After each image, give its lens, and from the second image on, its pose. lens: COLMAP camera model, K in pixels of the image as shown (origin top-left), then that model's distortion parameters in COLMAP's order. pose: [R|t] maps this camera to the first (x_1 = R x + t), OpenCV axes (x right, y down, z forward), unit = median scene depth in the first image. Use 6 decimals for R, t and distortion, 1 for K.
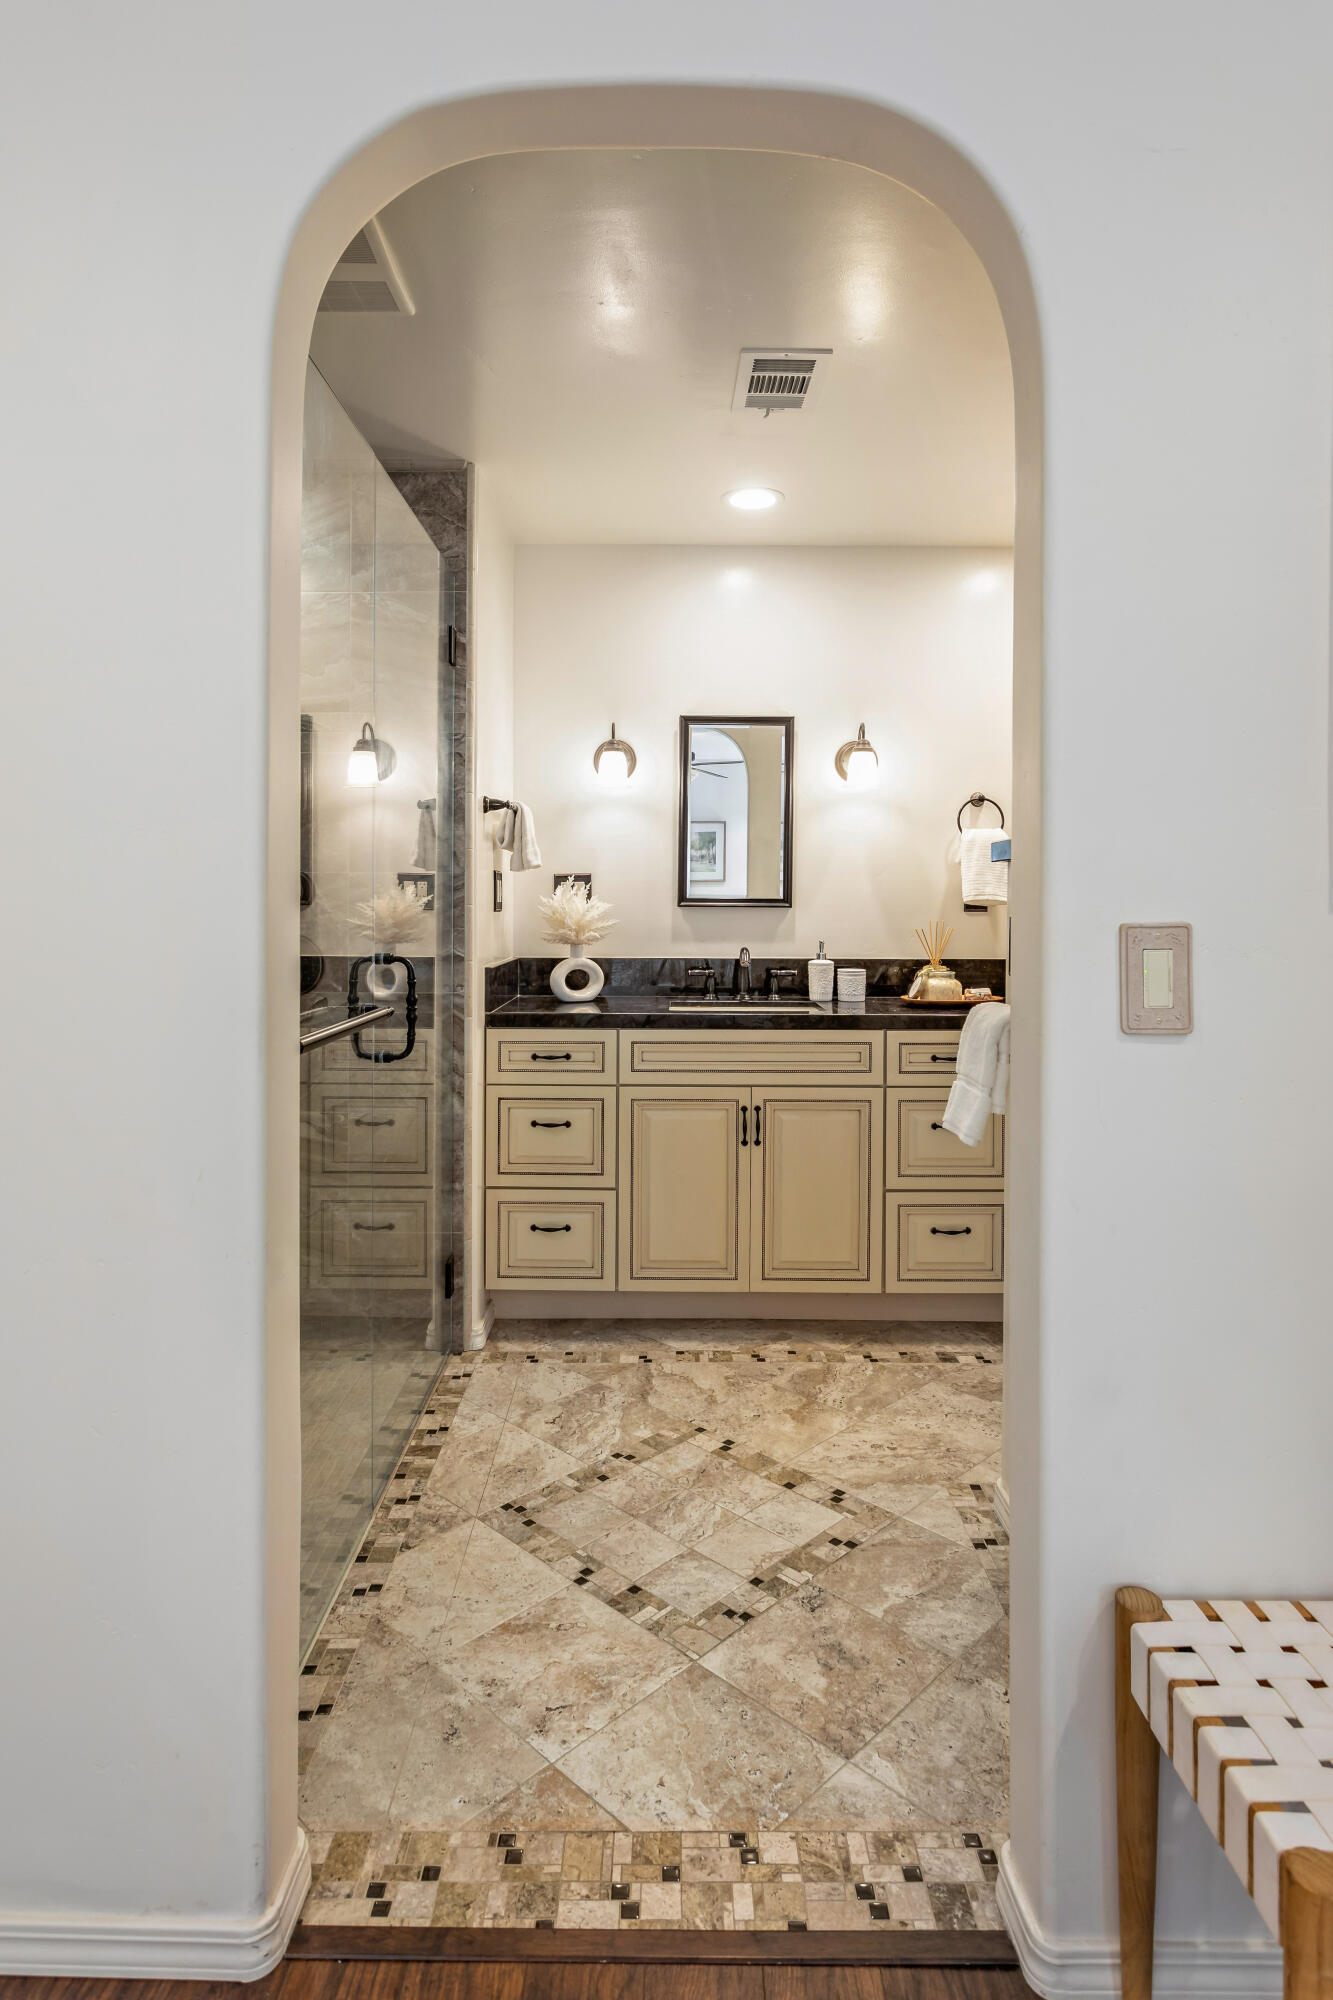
lens RADIAL K [[1097.6, 0, 663.1], [0, 1097.6, 998.4], [0, 0, 1]] dist [0.001966, 0.000065]
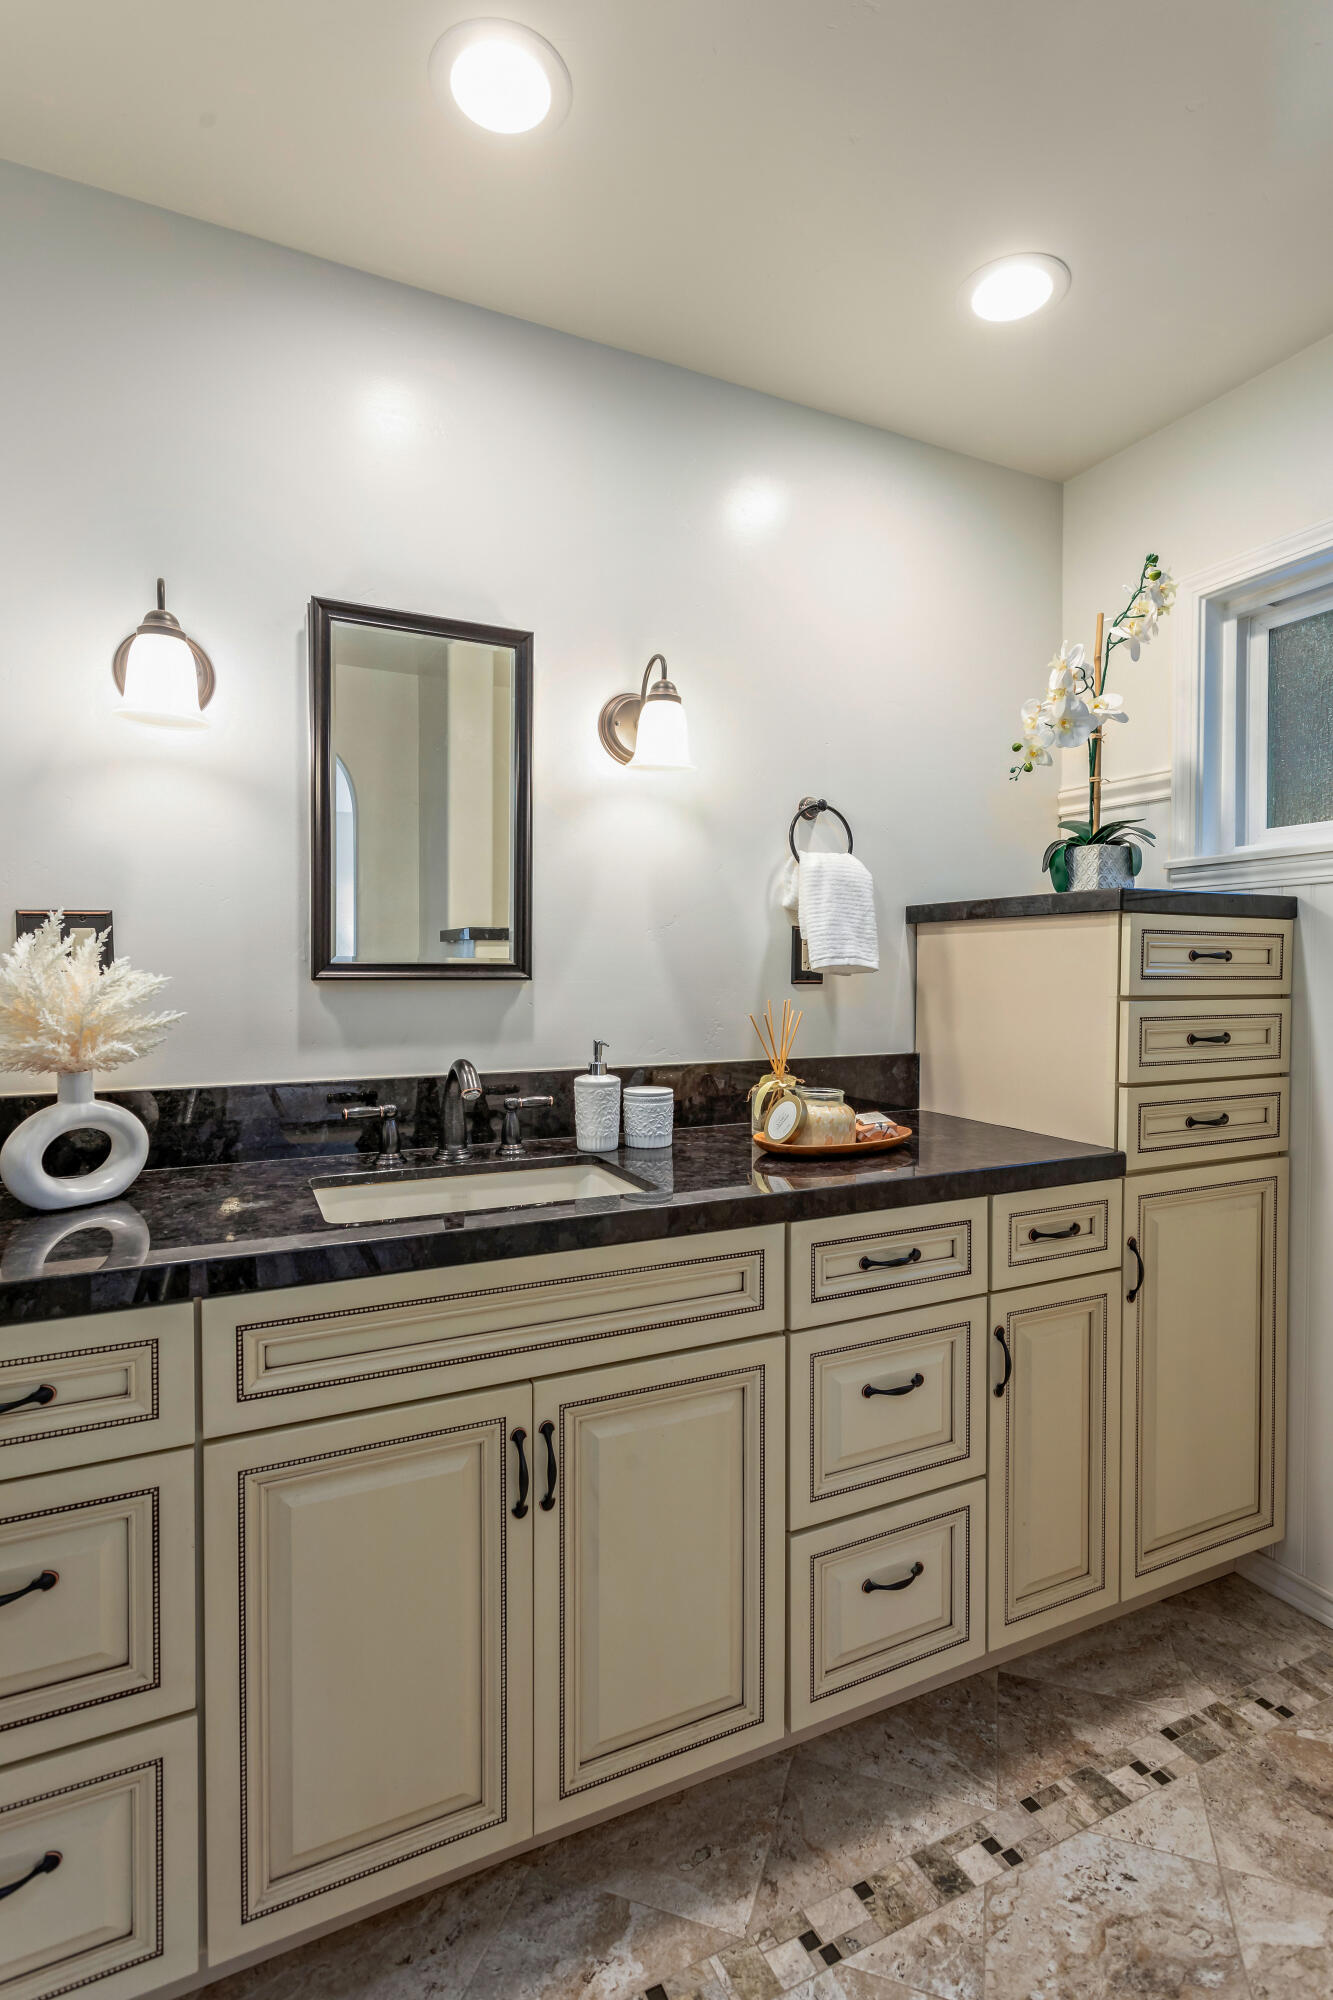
lens RADIAL K [[965.0, 0, 677.0], [0, 965.0, 1004.0], [0, 0, 1]] dist [0.005794, 0.001230]
pose [[0.895466, -0.019620, 0.444698, -0.036696], [0.040822, 0.998438, -0.038151, -0.052745], [-0.443255, 0.052317, 0.894868, 0.573899]]
